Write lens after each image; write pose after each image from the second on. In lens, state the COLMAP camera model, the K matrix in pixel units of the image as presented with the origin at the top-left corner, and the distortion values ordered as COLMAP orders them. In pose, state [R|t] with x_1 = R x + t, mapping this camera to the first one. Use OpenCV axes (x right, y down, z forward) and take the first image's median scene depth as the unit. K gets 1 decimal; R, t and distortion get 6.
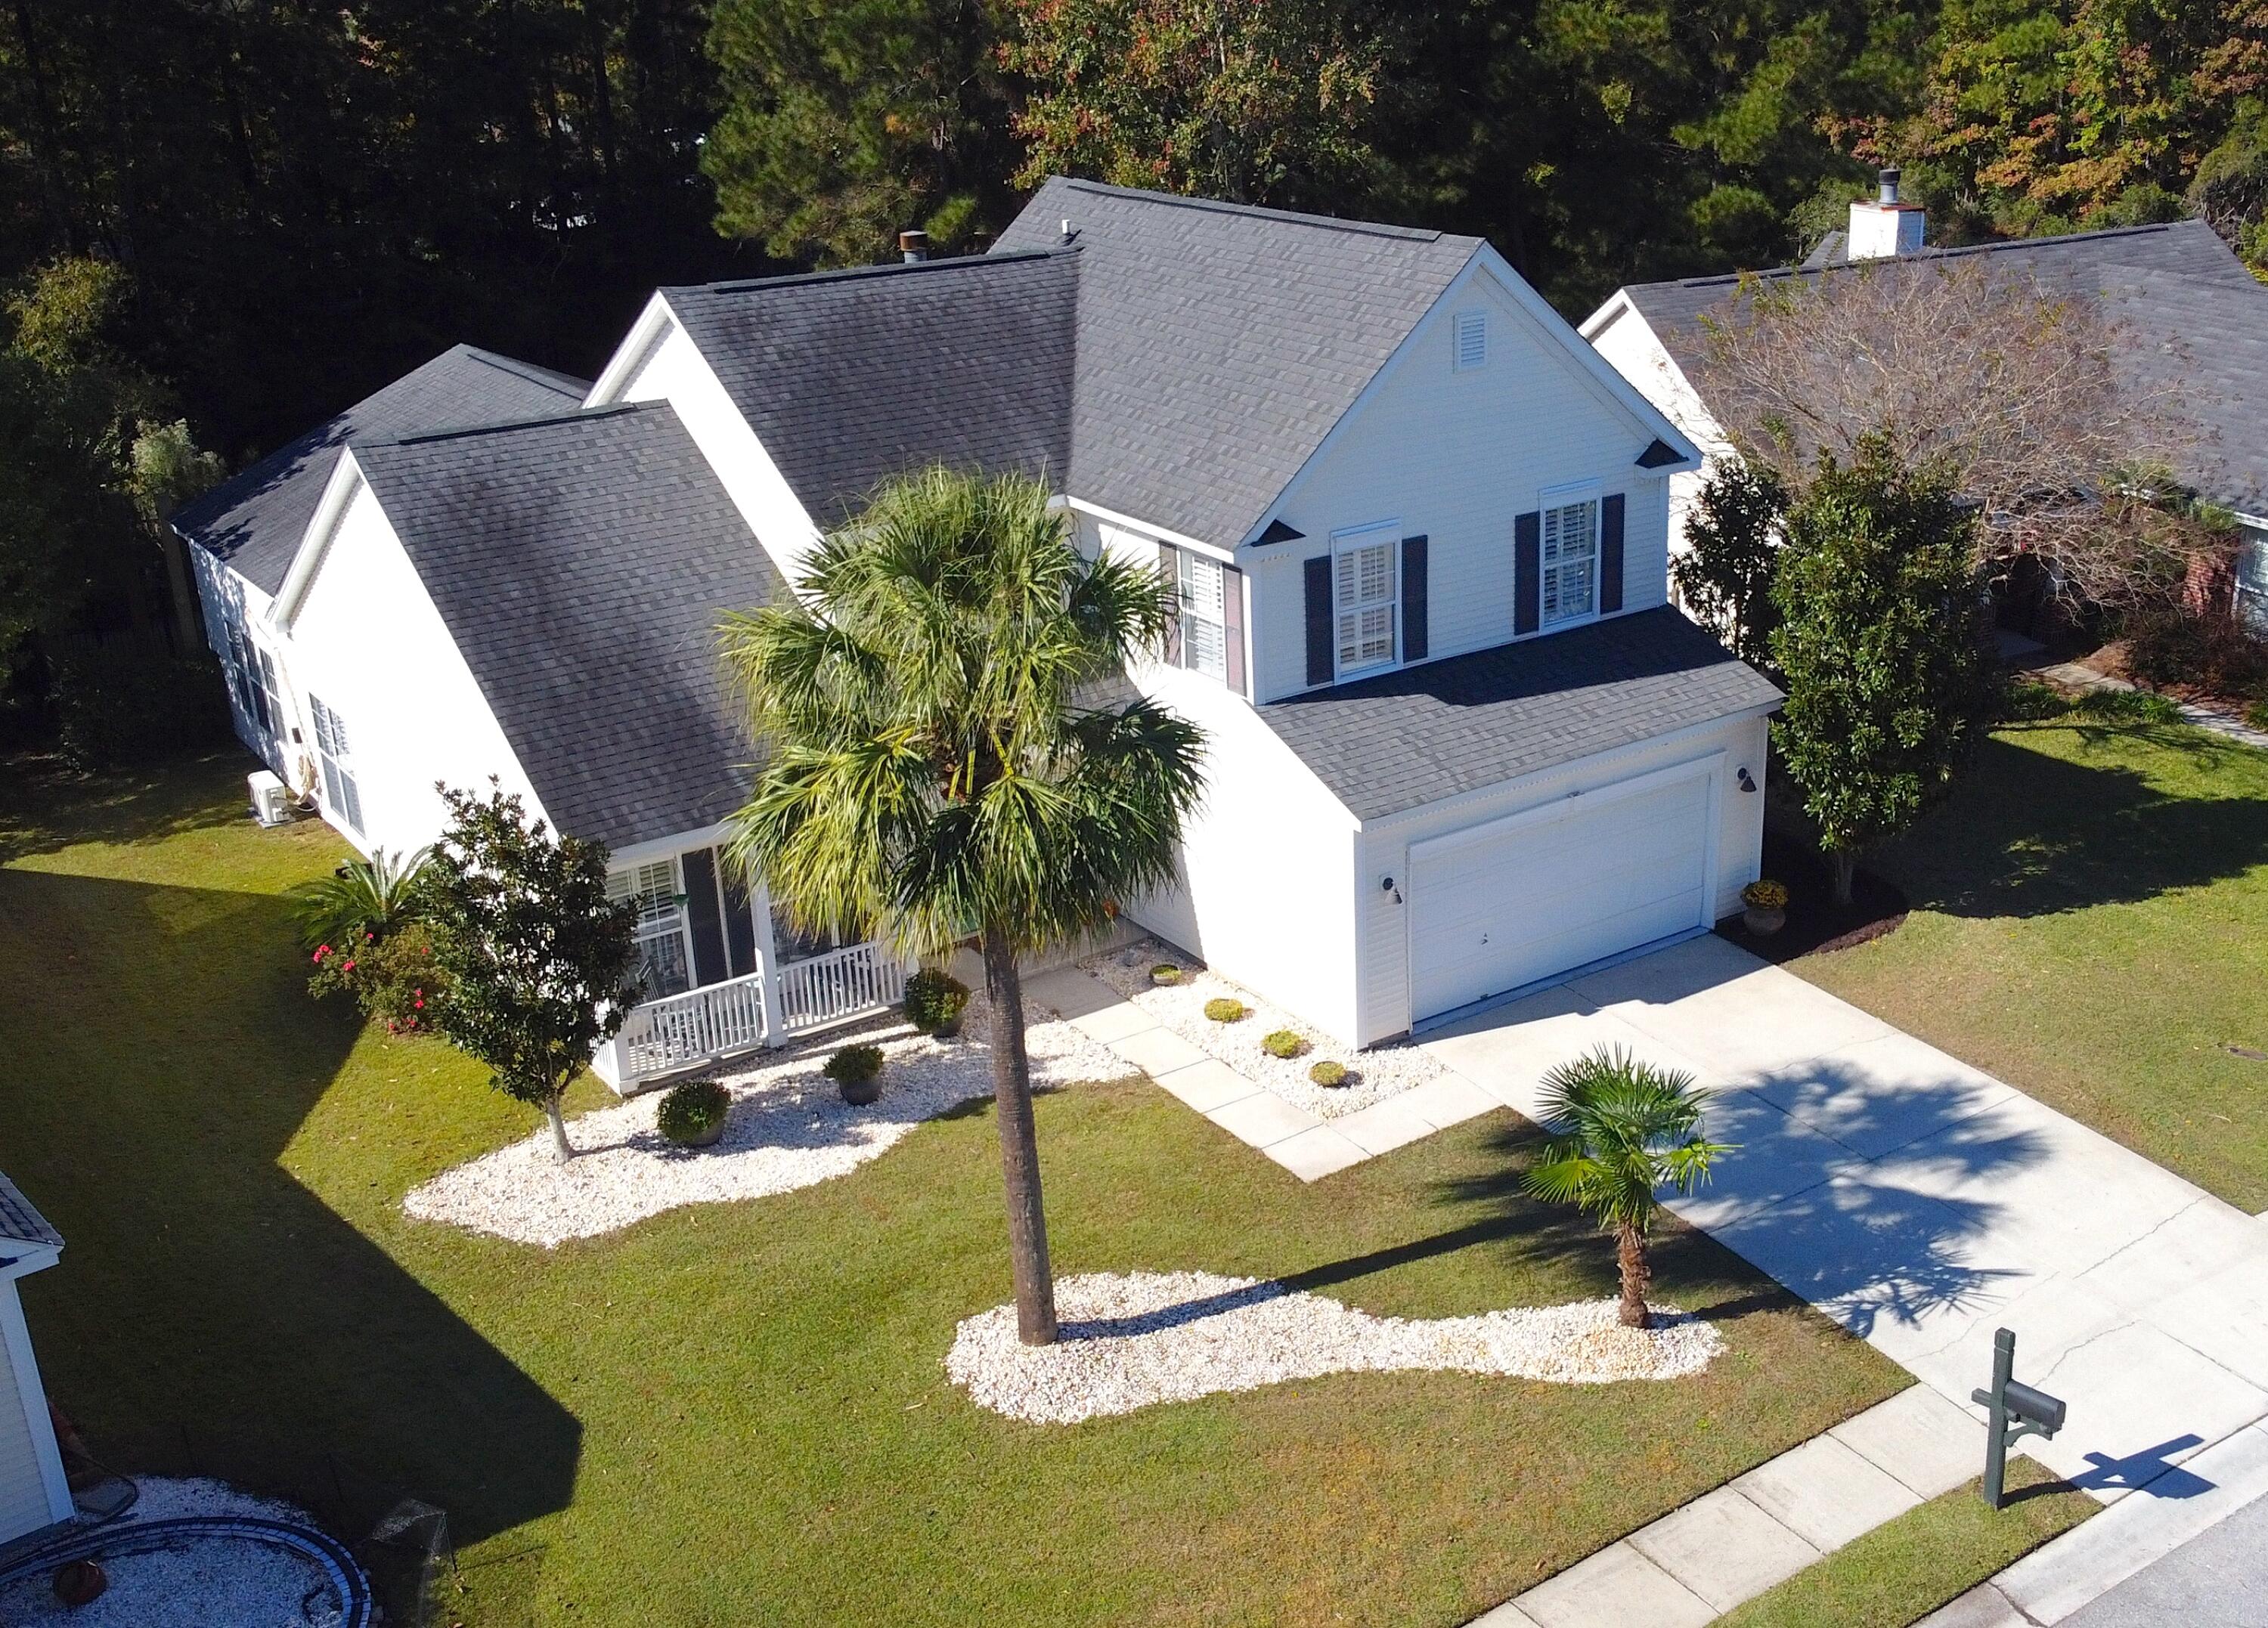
lens RADIAL K [[2478.5, 0, 1300.5], [0, 2478.5, 864.2], [0, 0, 1]] dist [0.002088, 0.000000]
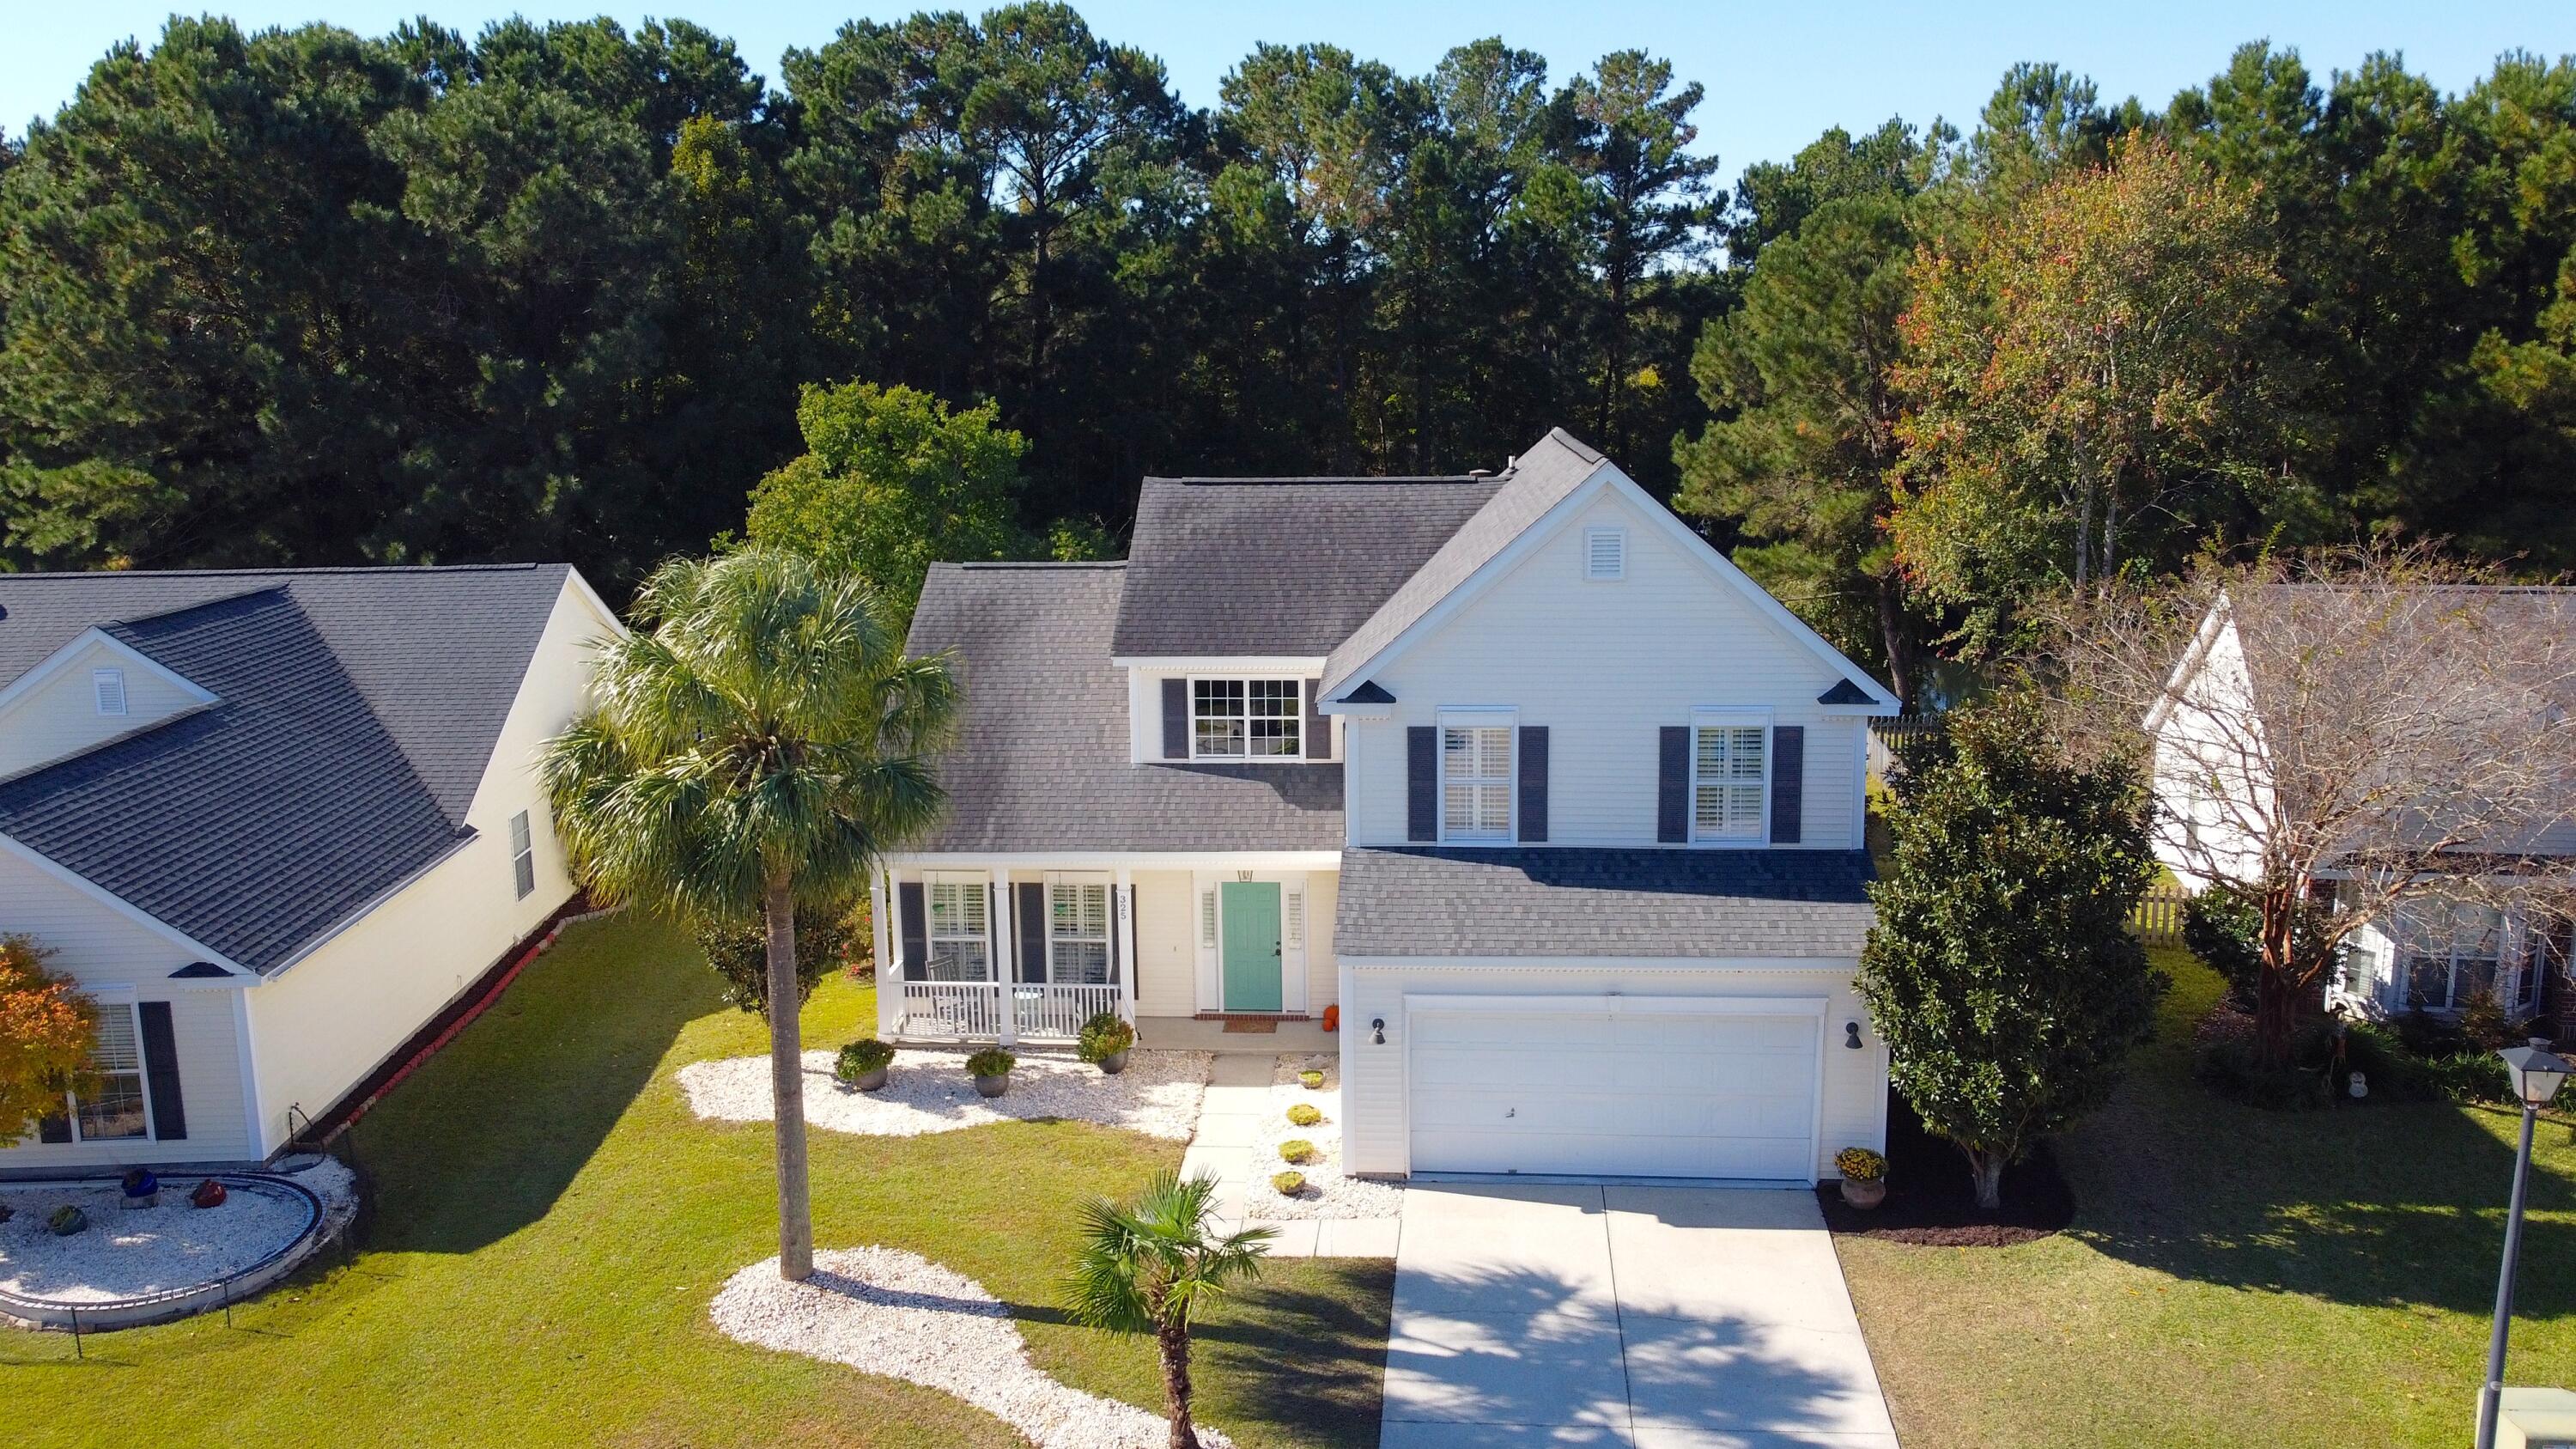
lens RADIAL K [[1953.4, 0, 1289.4], [0, 1953.4, 722.0], [0, 0, 1]] dist [0.010683, -0.019309]
pose [[0.759276, 0.136489, -0.636295, 0.512836], [-0.241913, 0.966889, -0.081266, -0.039181], [0.604135, 0.215631, 0.767153, 0.284239]]
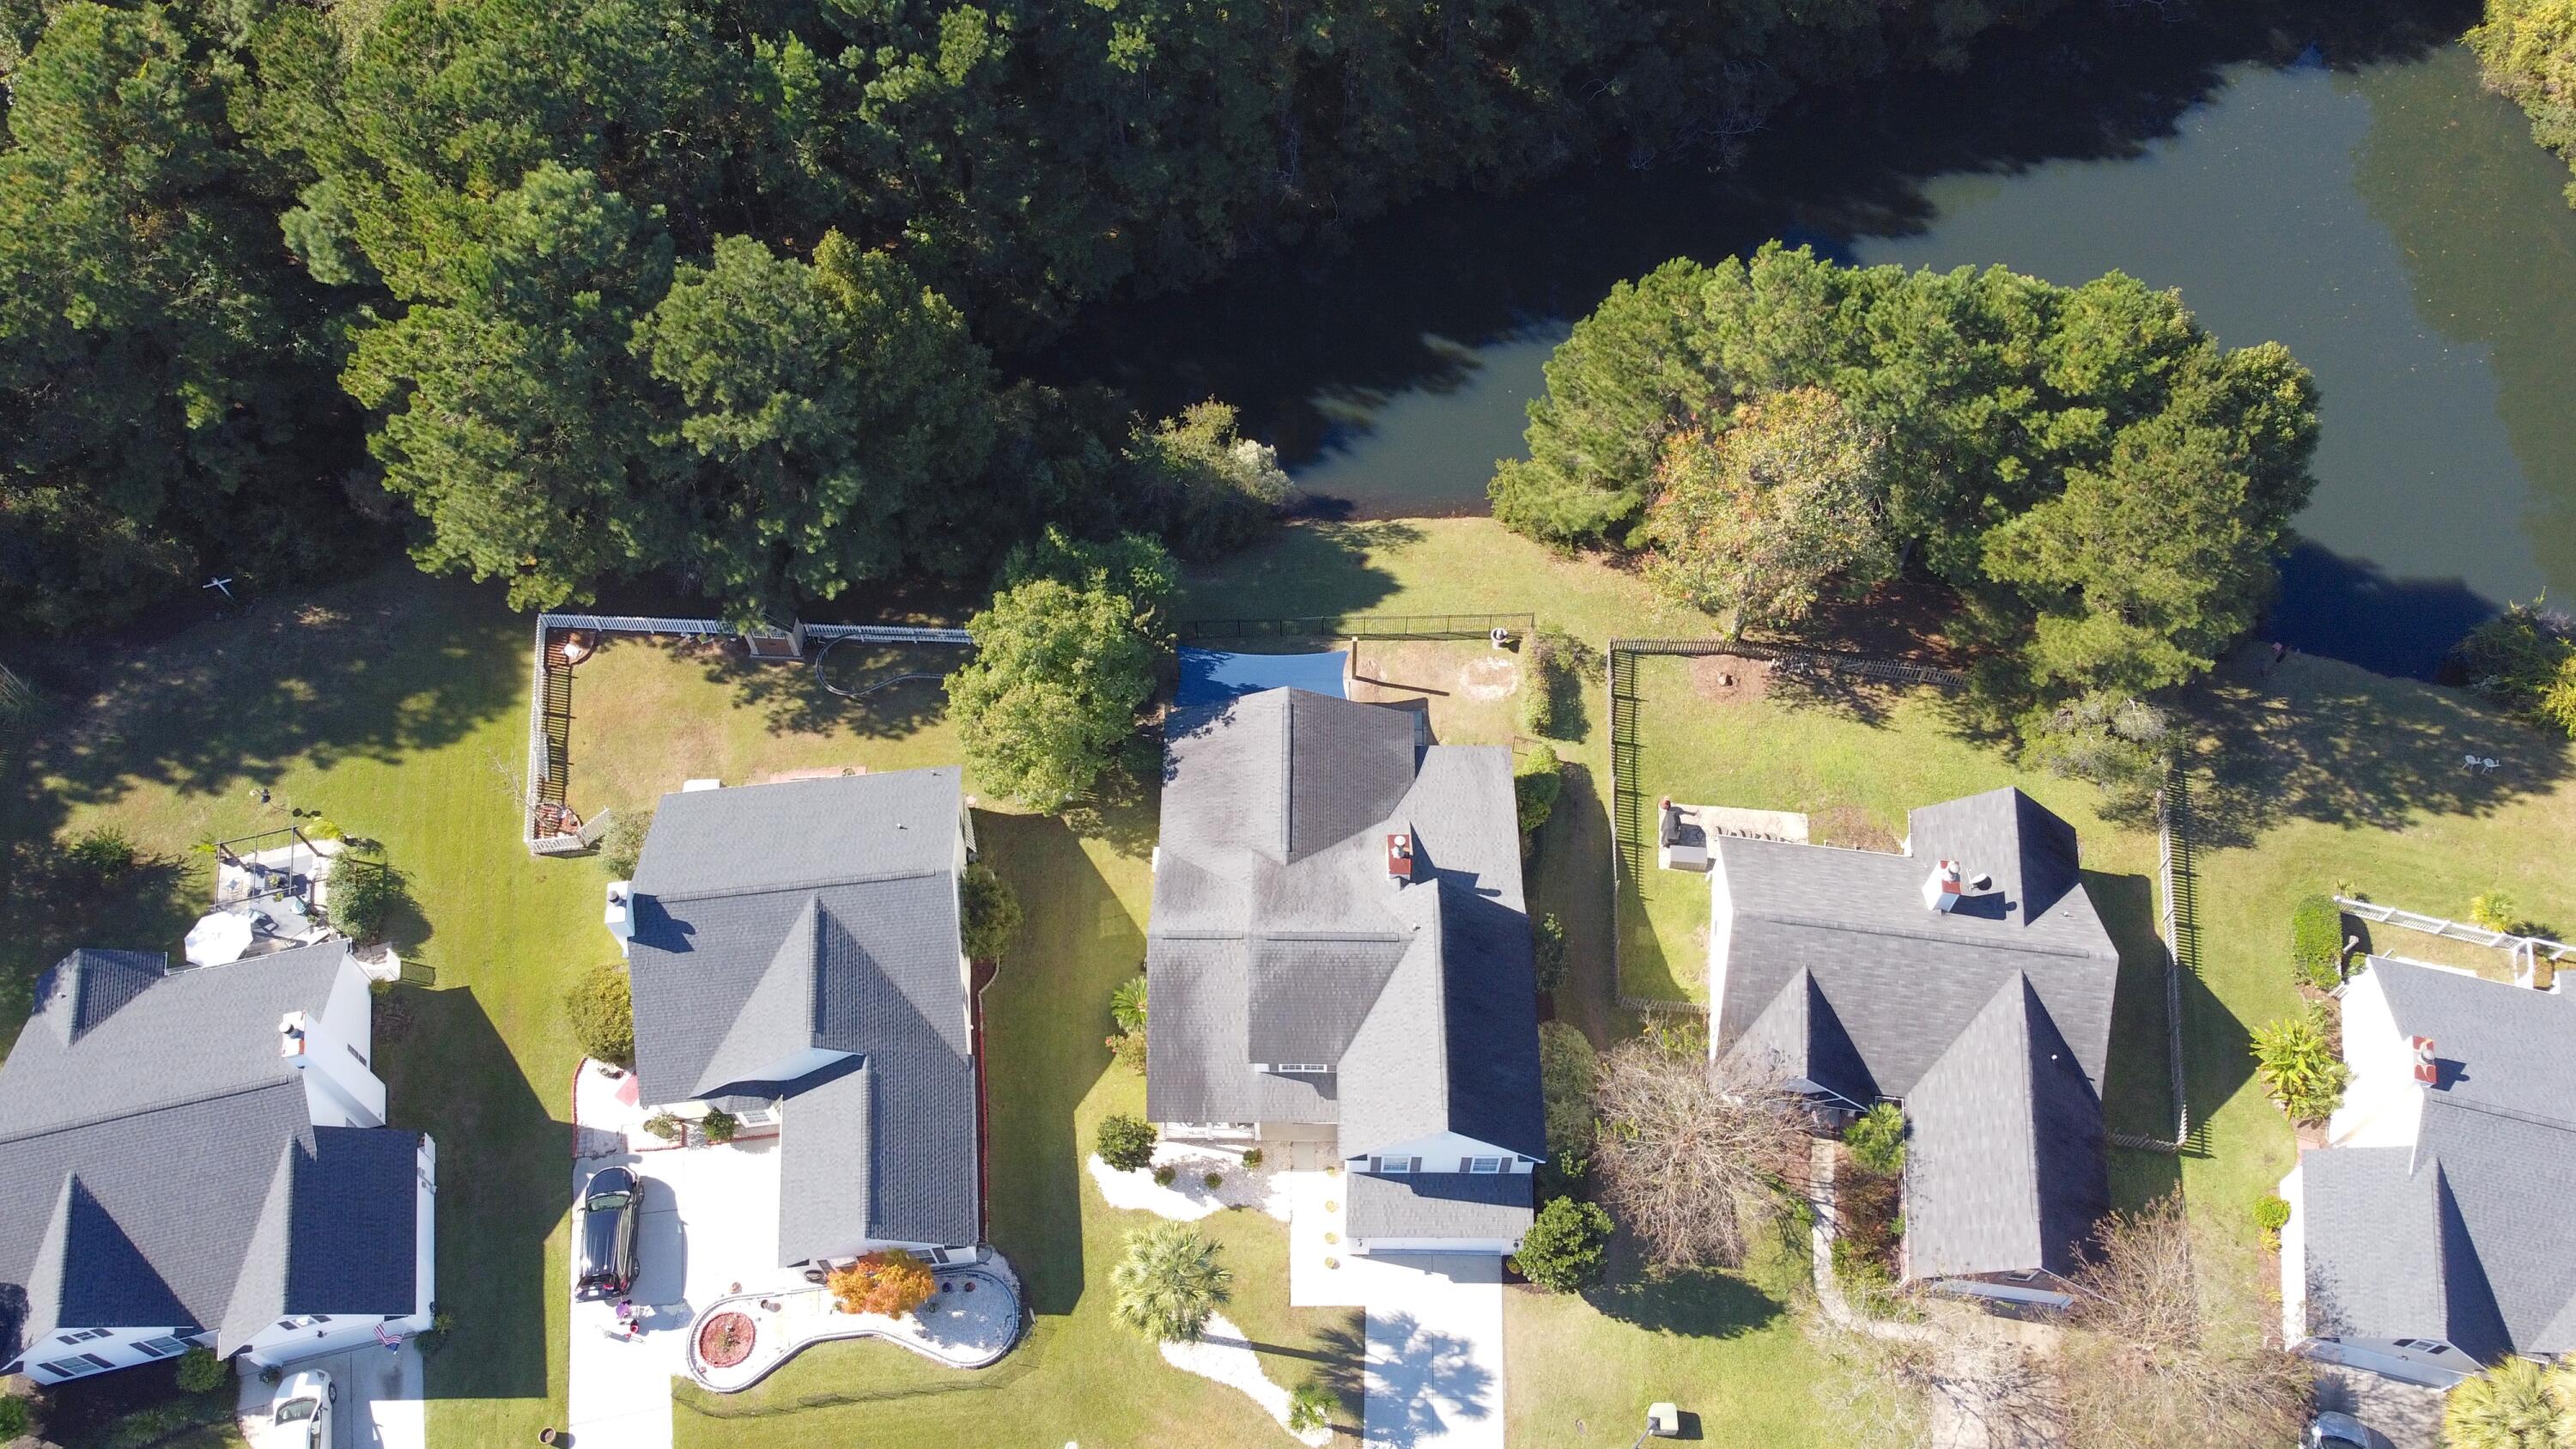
lens RADIAL K [[1953.4, 0, 1287.9], [0, 1953.4, 710.9], [0, 0, 1]] dist [0.010683, -0.019309]
pose [[0.800271, 0.519905, -0.298773, 0.349716], [-0.227813, 0.724505, 0.650533, -2.048430], [0.554678, -0.452539, 0.698242, -0.495789]]
